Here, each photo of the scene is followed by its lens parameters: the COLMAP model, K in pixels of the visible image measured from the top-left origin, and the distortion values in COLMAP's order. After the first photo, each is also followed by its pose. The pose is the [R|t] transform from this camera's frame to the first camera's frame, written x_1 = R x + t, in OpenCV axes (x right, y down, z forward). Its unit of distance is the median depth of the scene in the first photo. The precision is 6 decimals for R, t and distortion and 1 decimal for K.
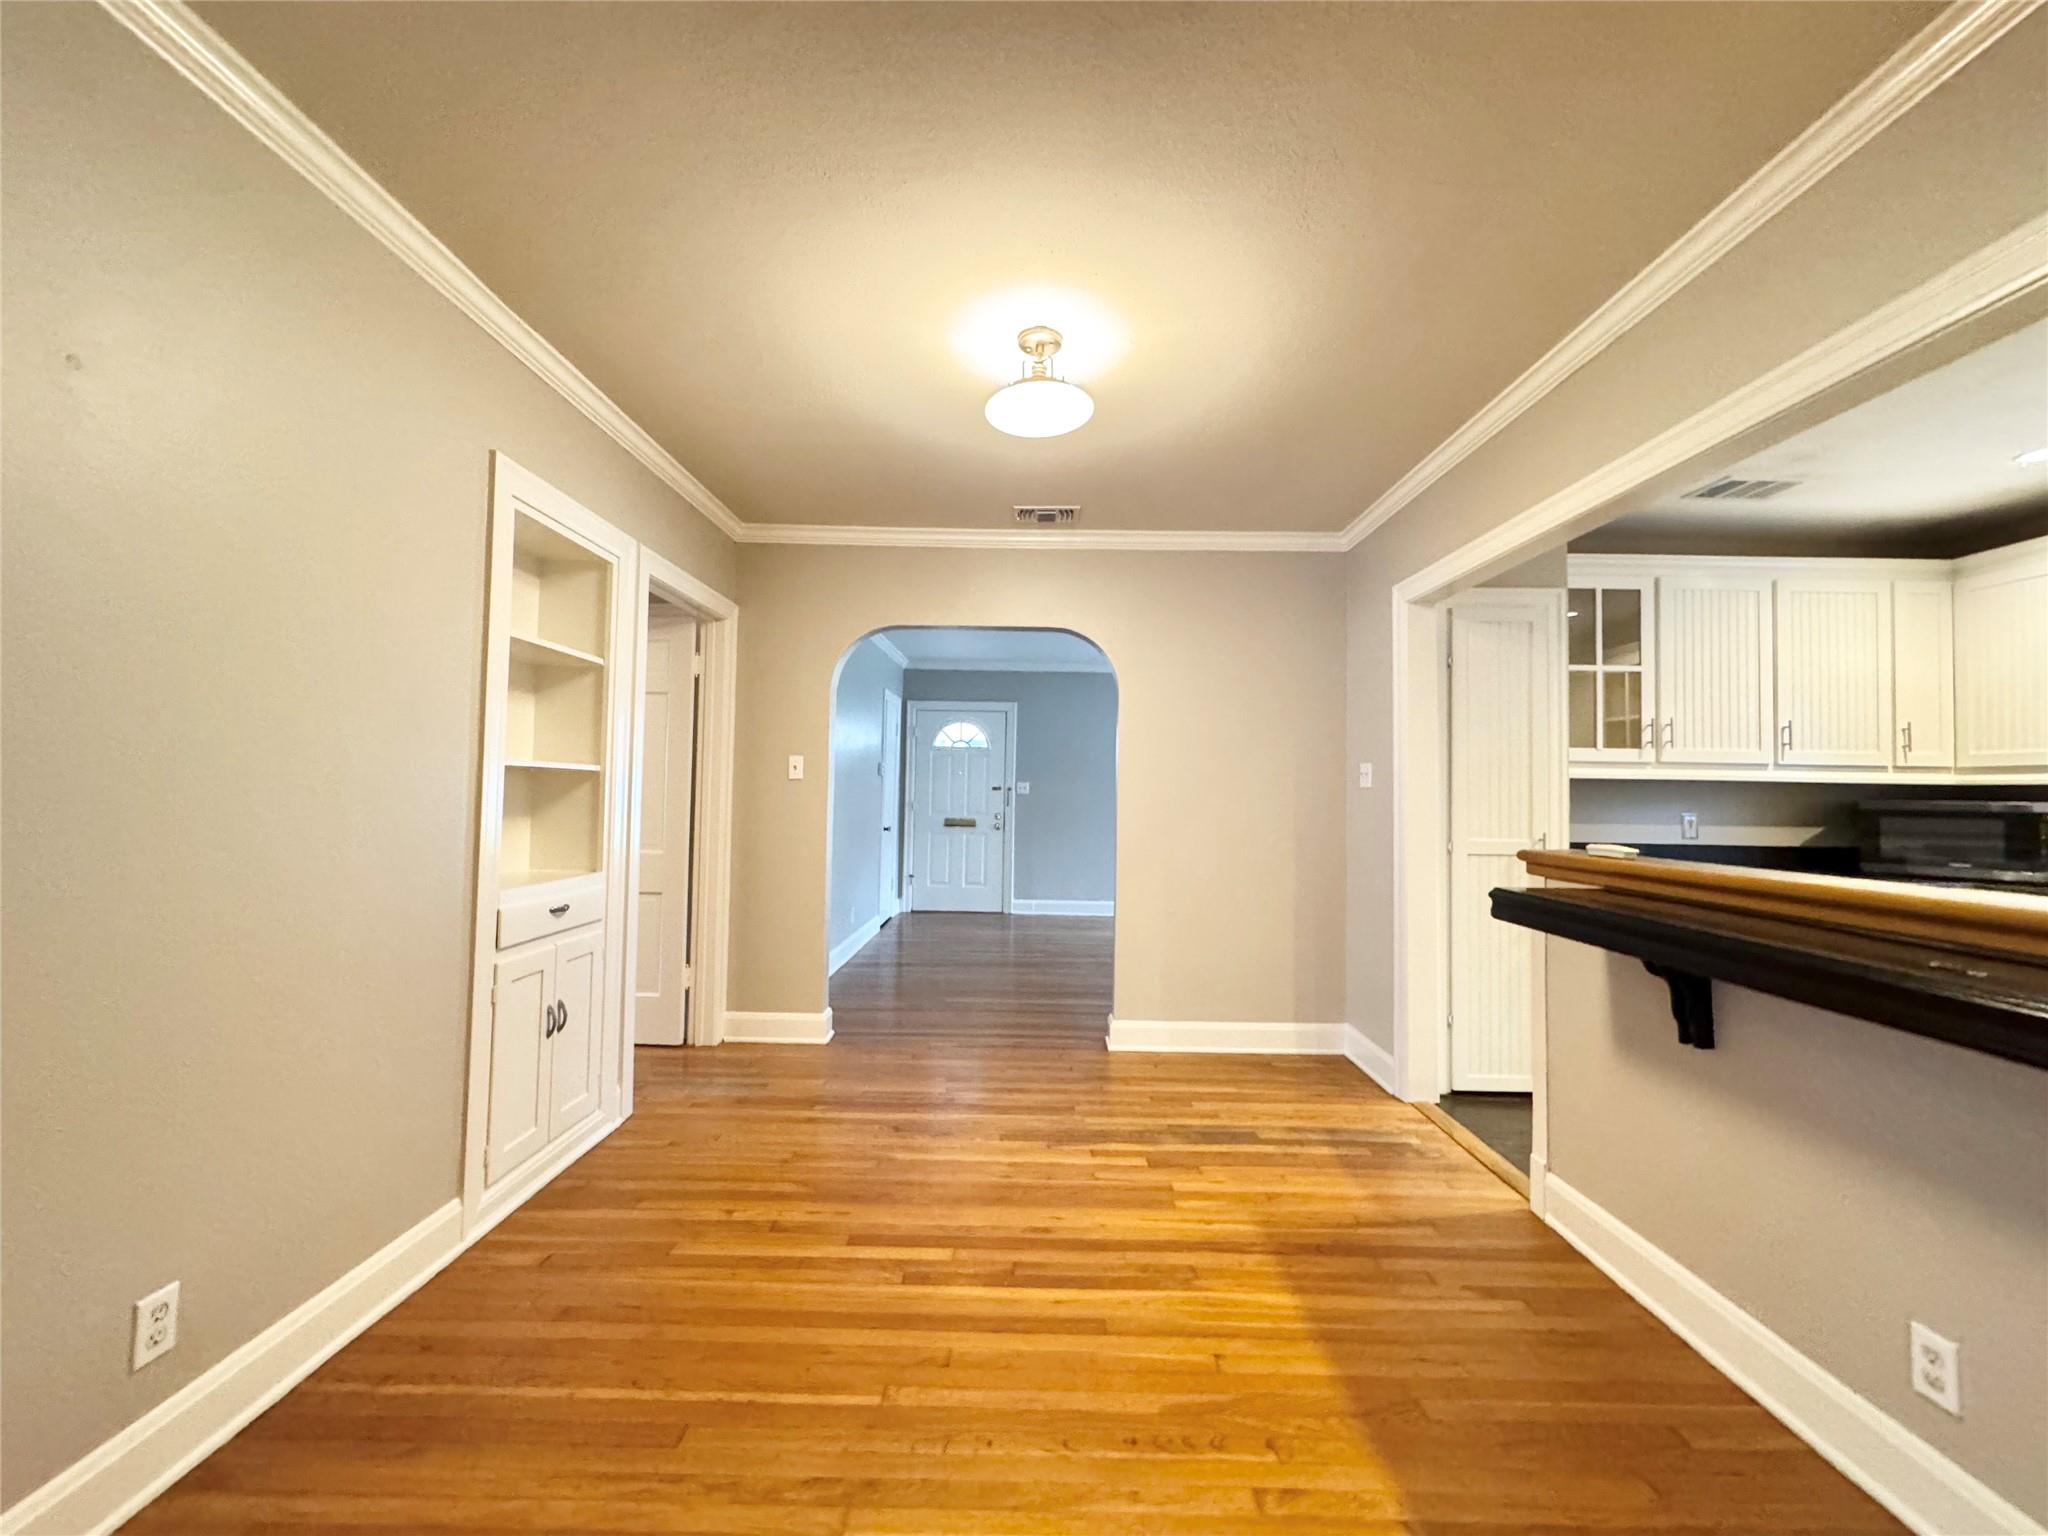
lens RADIAL K [[816.3, 0, 1025.3], [0, 816.3, 768.9], [0, 0, 1]] dist [-0.002352, -0.000044]
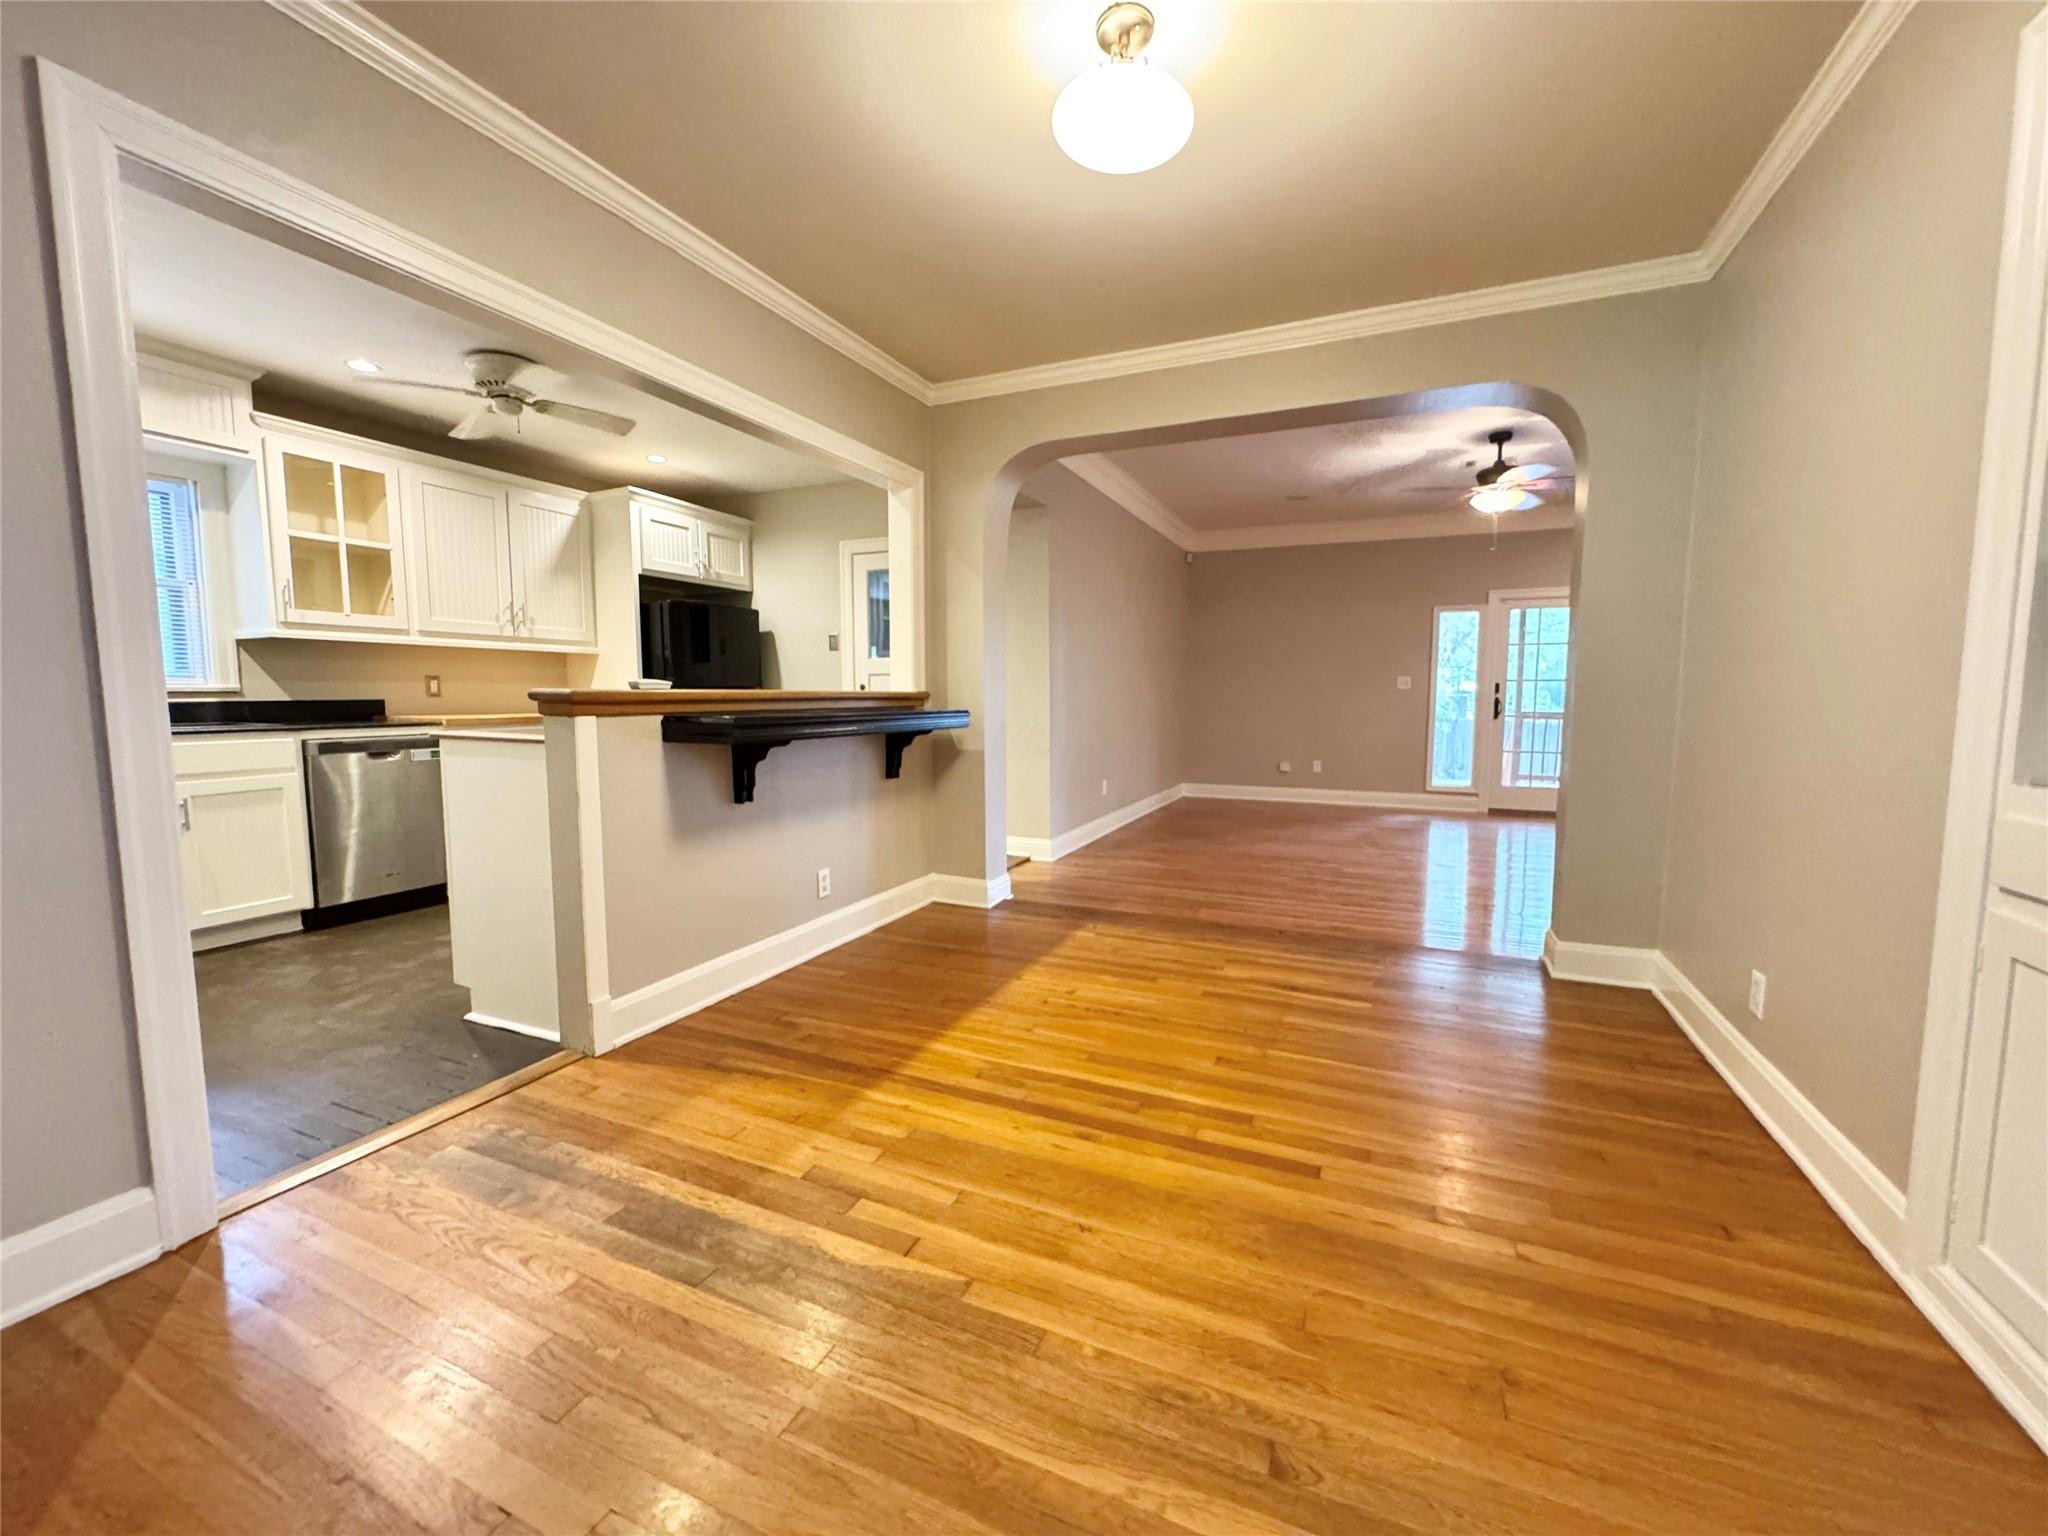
lens RADIAL K [[816.3, 0, 1022.3], [0, 816.3, 772.1], [0, 0, 1]] dist [-0.002352, -0.000044]
pose [[-0.914890, -0.057705, 0.399557, -0.156170], [-0.029438, 0.996633, 0.076530, 0.075838], [-0.402628, 0.058254, -0.913508, 1.170710]]
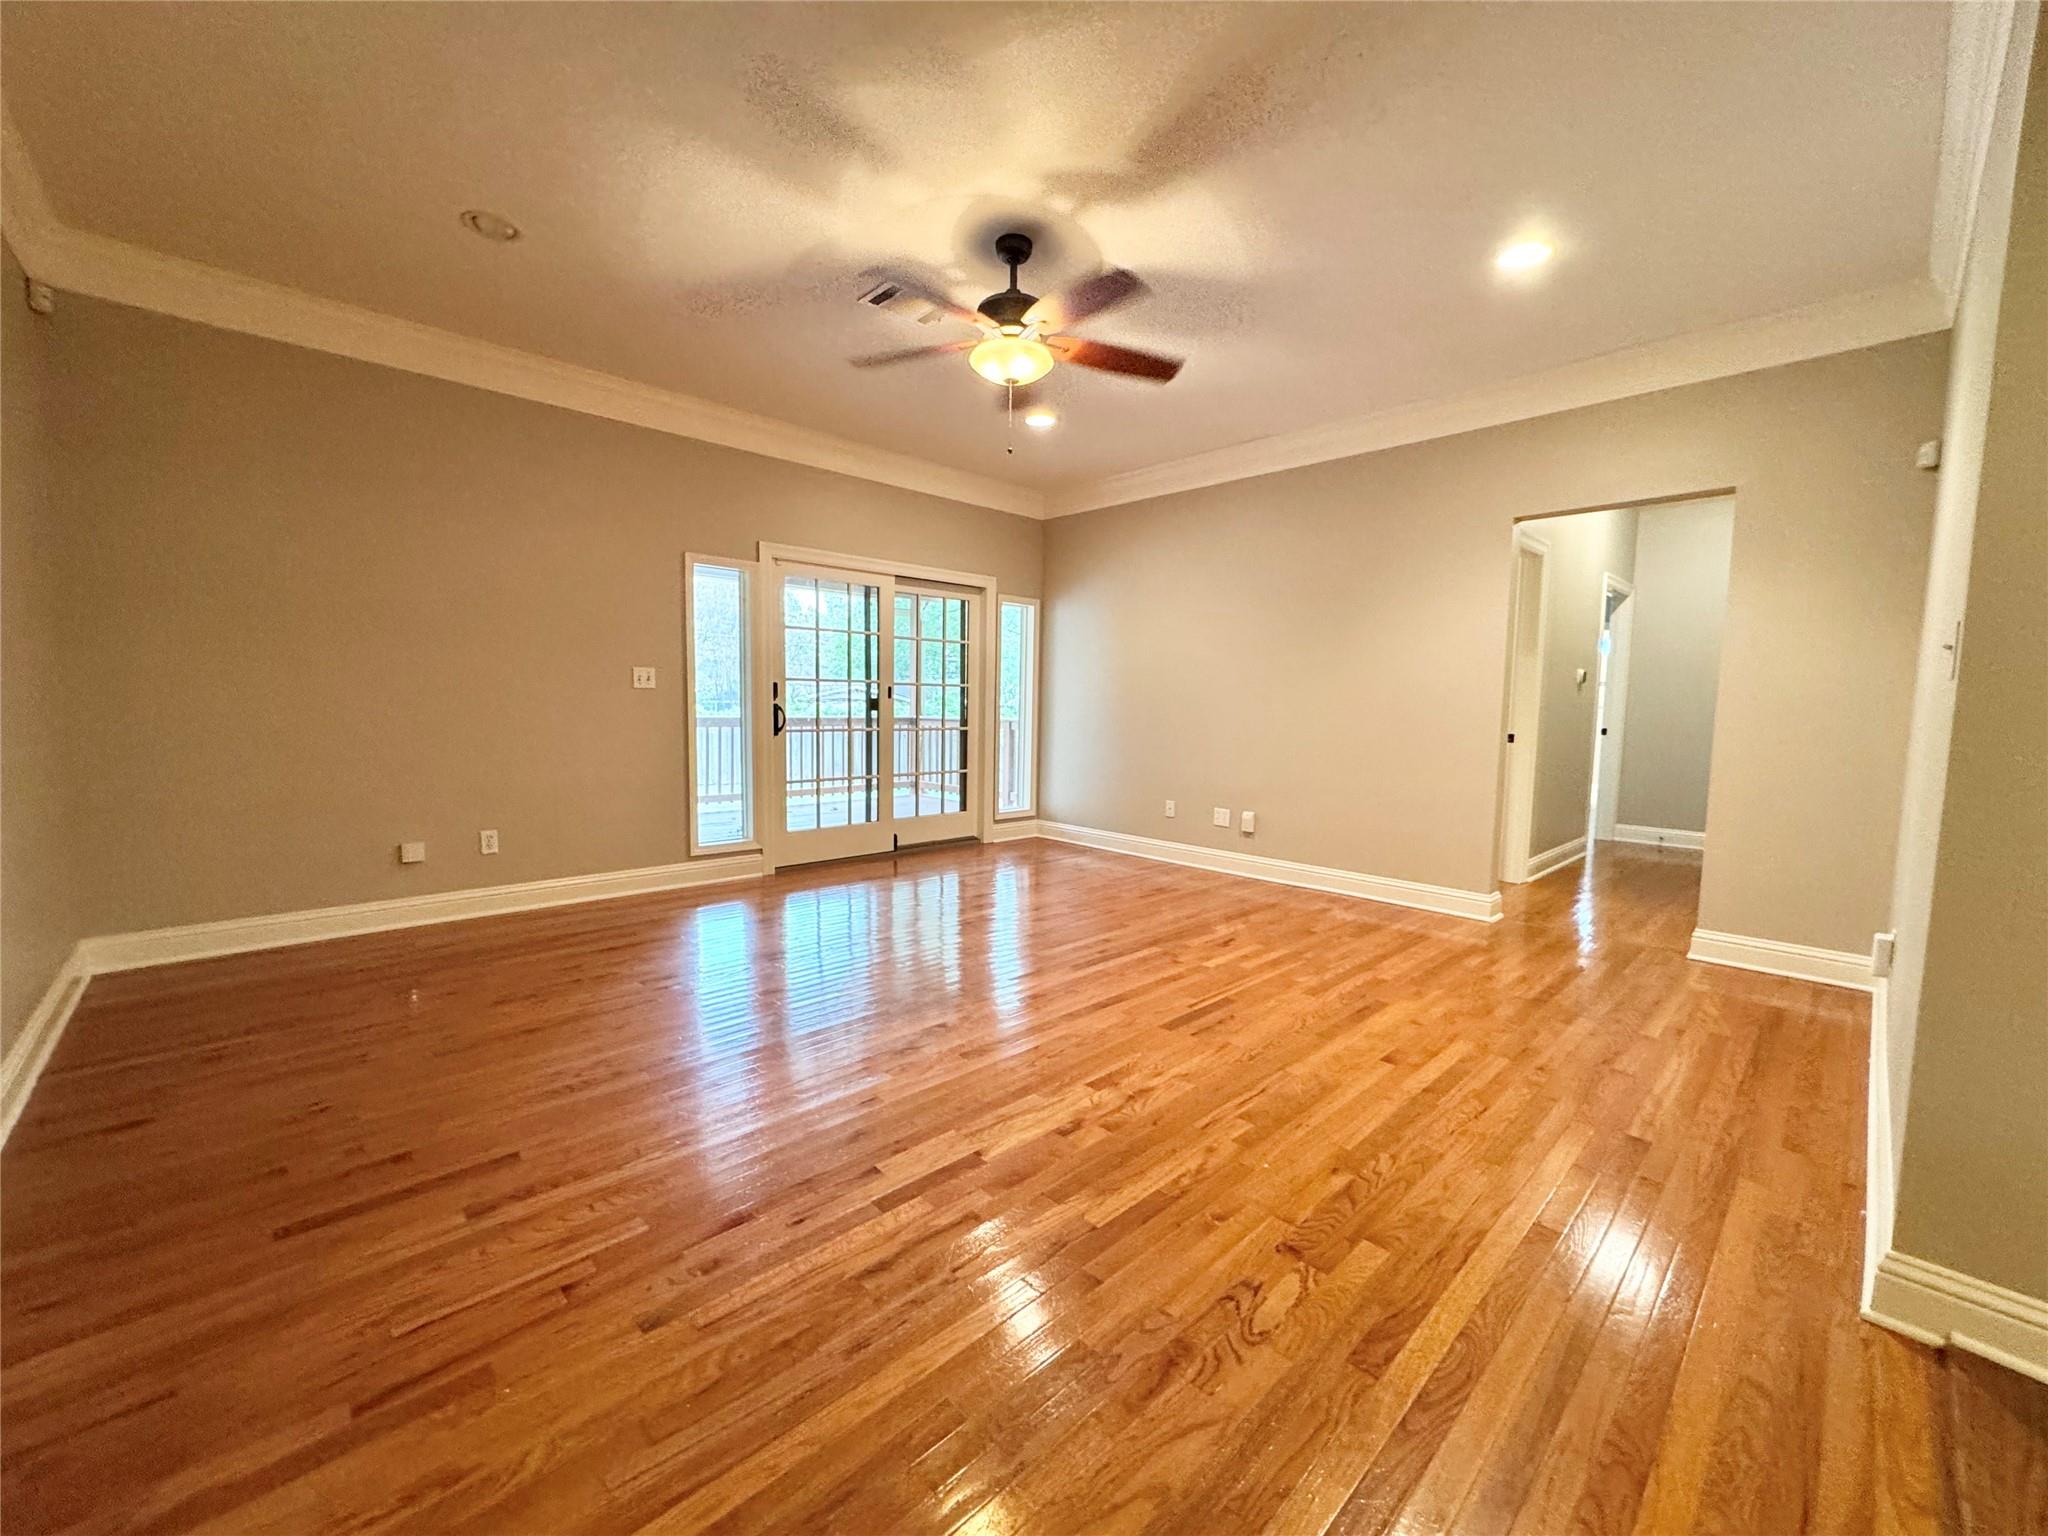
lens RADIAL K [[816.3, 0, 1023.5], [0, 816.3, 762.9], [0, 0, 1]] dist [-0.002352, -0.000044]
pose [[-0.714029, 0.025678, -0.699646, 0.266644], [-0.007971, 0.998964, 0.044799, 0.044864], [0.700071, 0.037564, -0.713084, 0.057790]]
